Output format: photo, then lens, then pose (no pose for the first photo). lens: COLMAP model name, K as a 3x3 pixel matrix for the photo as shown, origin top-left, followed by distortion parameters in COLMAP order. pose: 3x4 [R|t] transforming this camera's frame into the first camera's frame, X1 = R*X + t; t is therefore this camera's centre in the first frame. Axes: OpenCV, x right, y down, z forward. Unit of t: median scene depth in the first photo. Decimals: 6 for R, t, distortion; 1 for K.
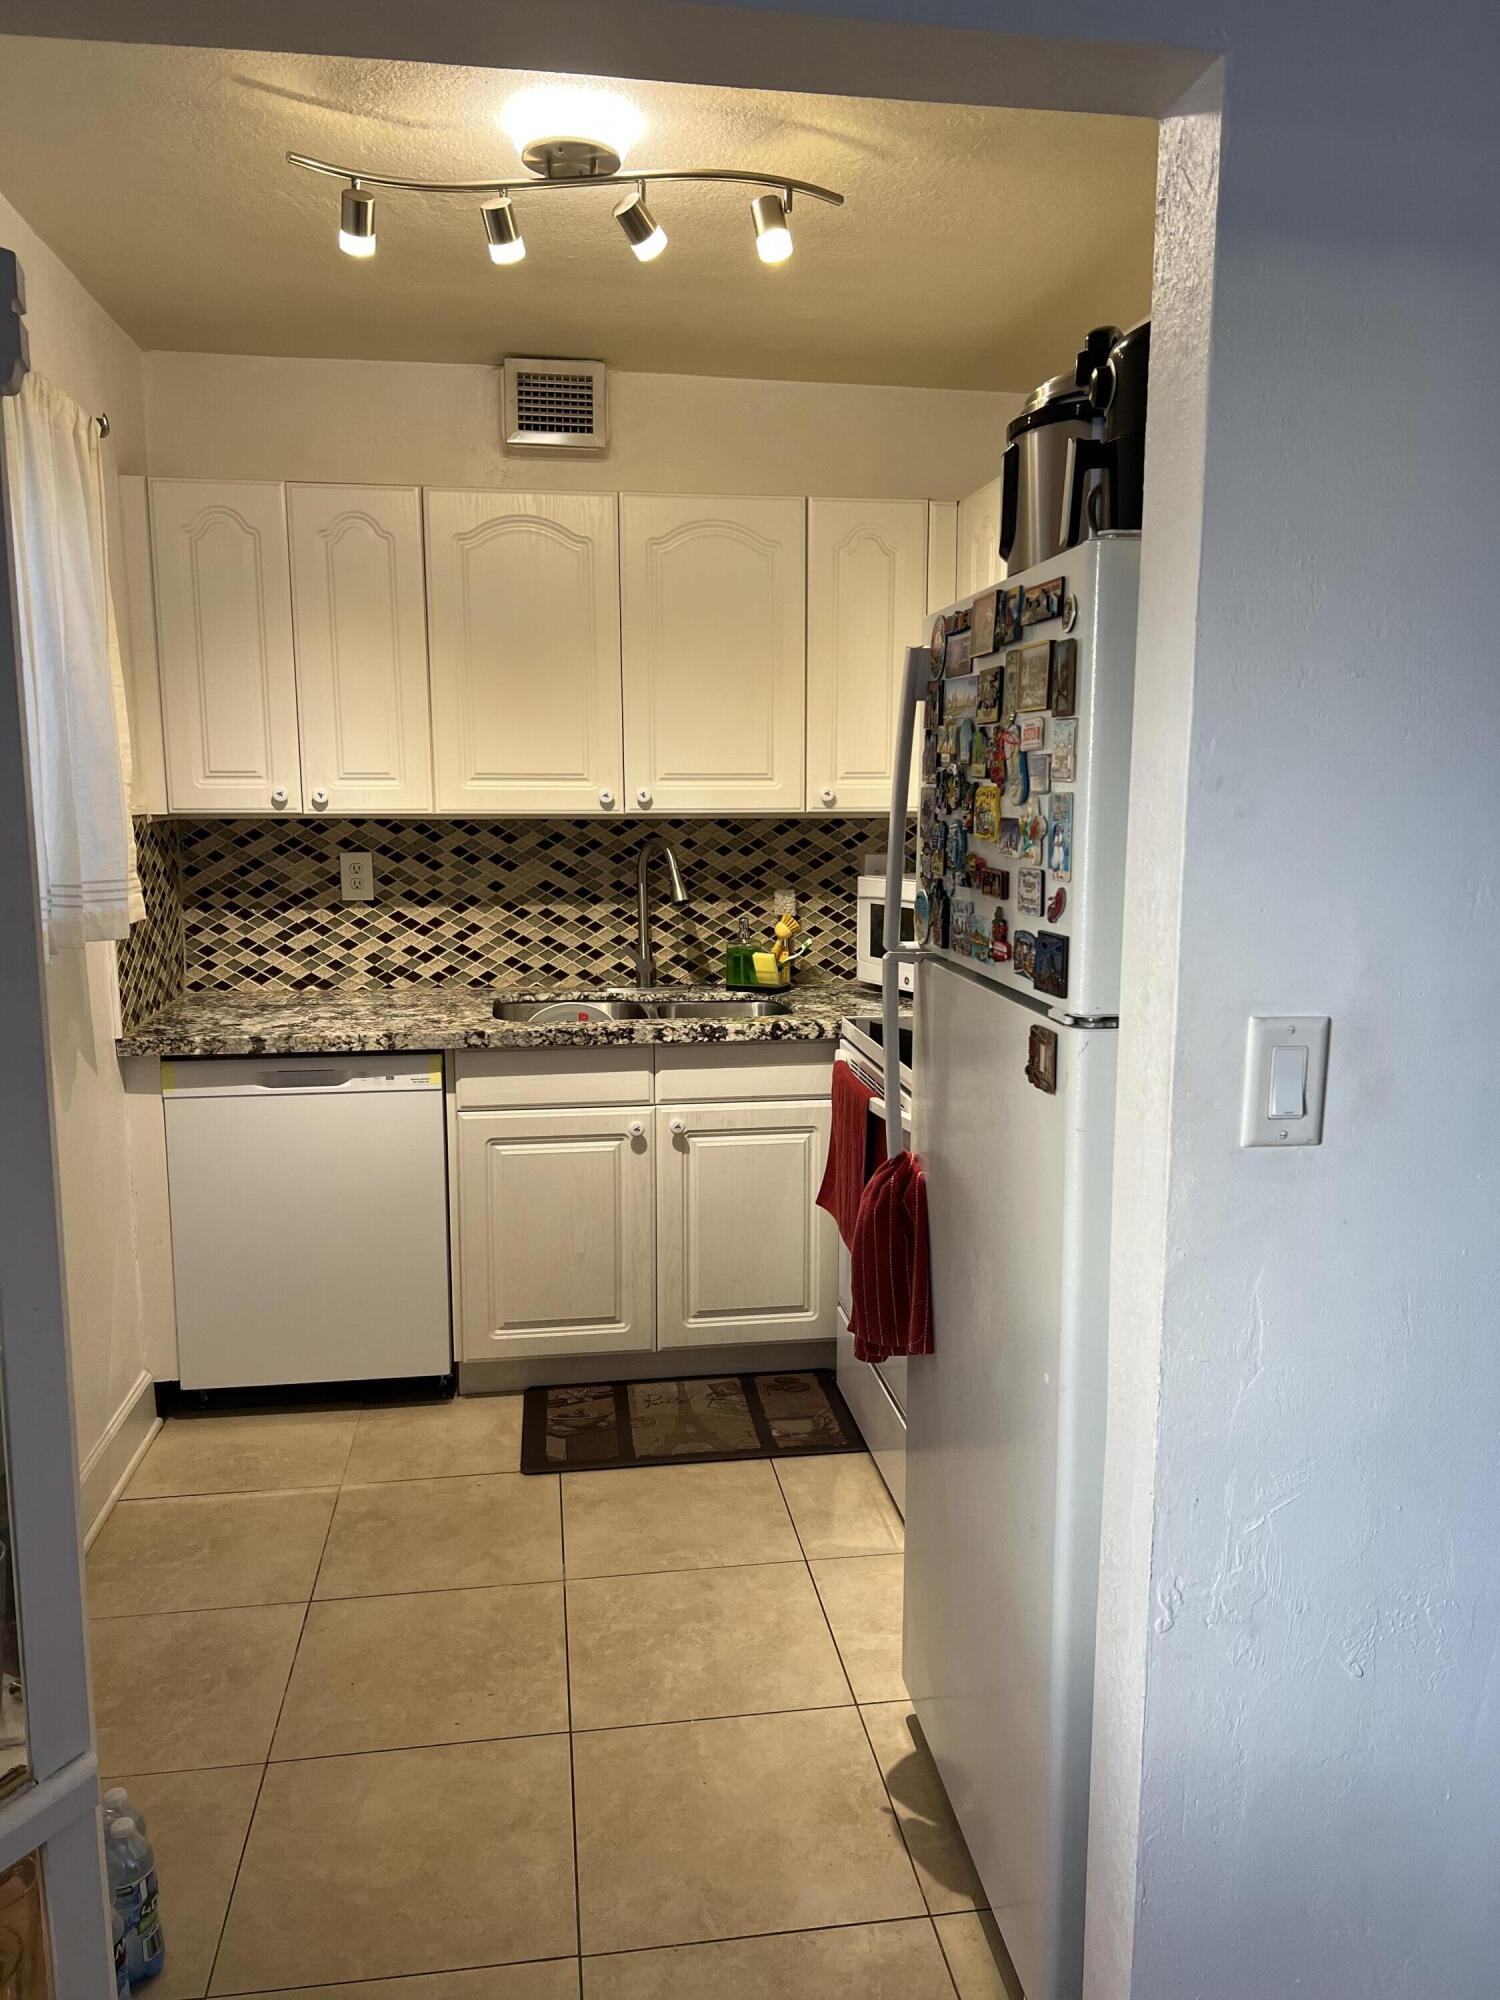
lens RADIAL K [[1432.7, 0, 757.4], [0, 1432.7, 994.3], [0, 0, 1]] dist [0.094695, -0.187456]
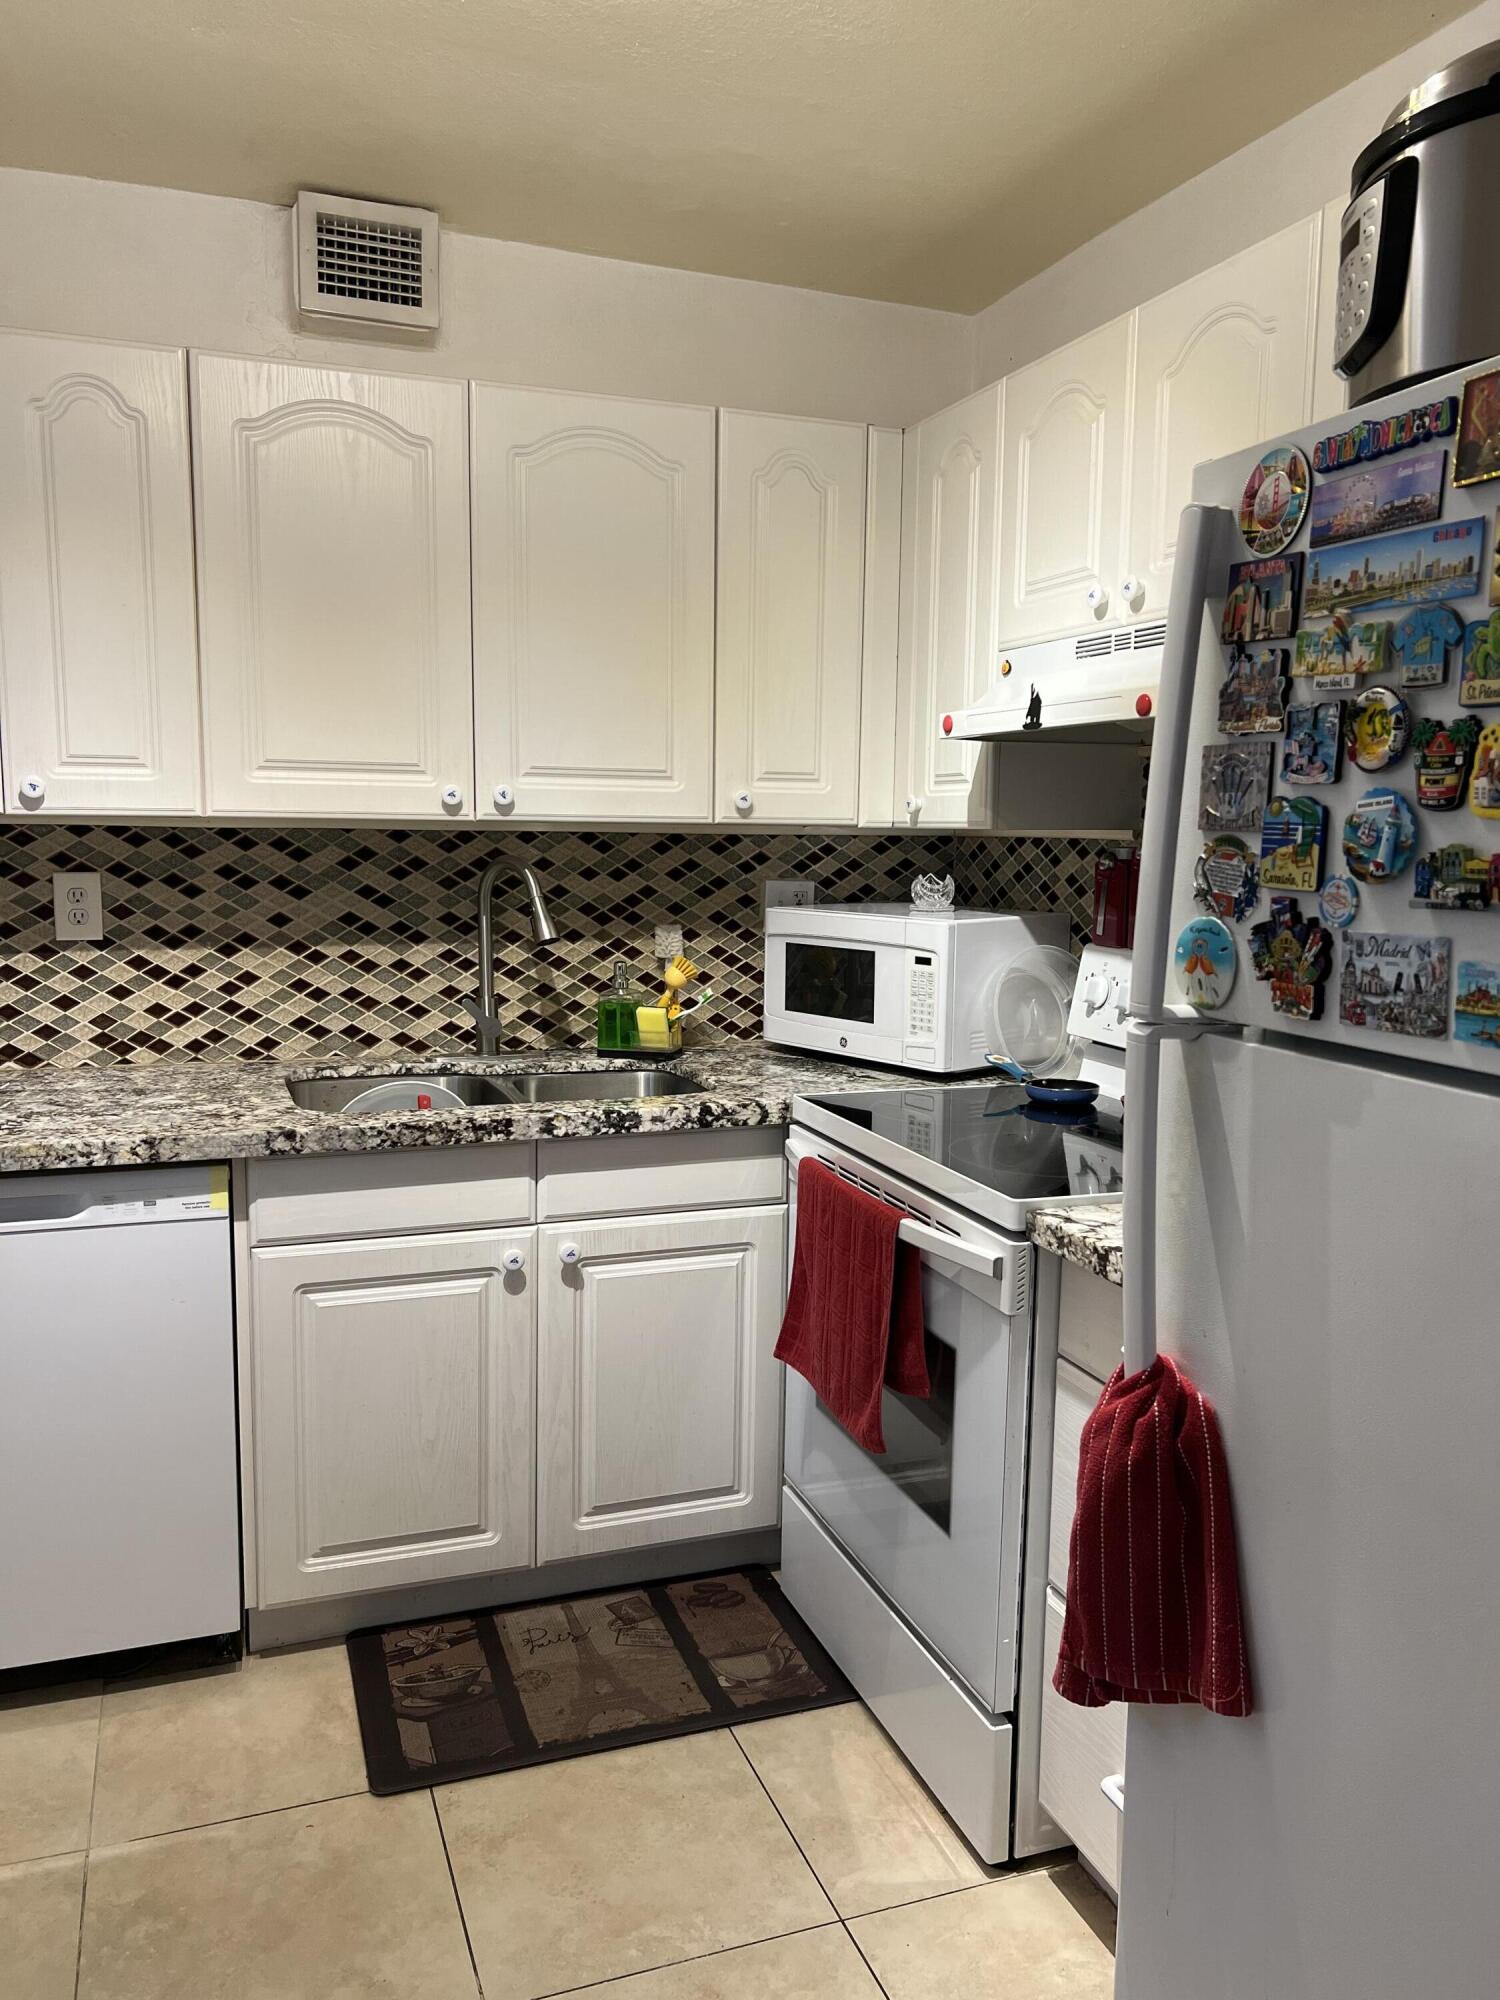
lens RADIAL K [[1491.9, 0, 750.0], [0, 1491.9, 1000.0], [0, 0, 1]] dist [0.047761, -0.052916]
pose [[0.981708, -0.010655, 0.190093, -0.105121], [0.015333, 0.999614, -0.023154, -0.015305], [-0.189773, 0.025645, 0.981493, 0.239478]]
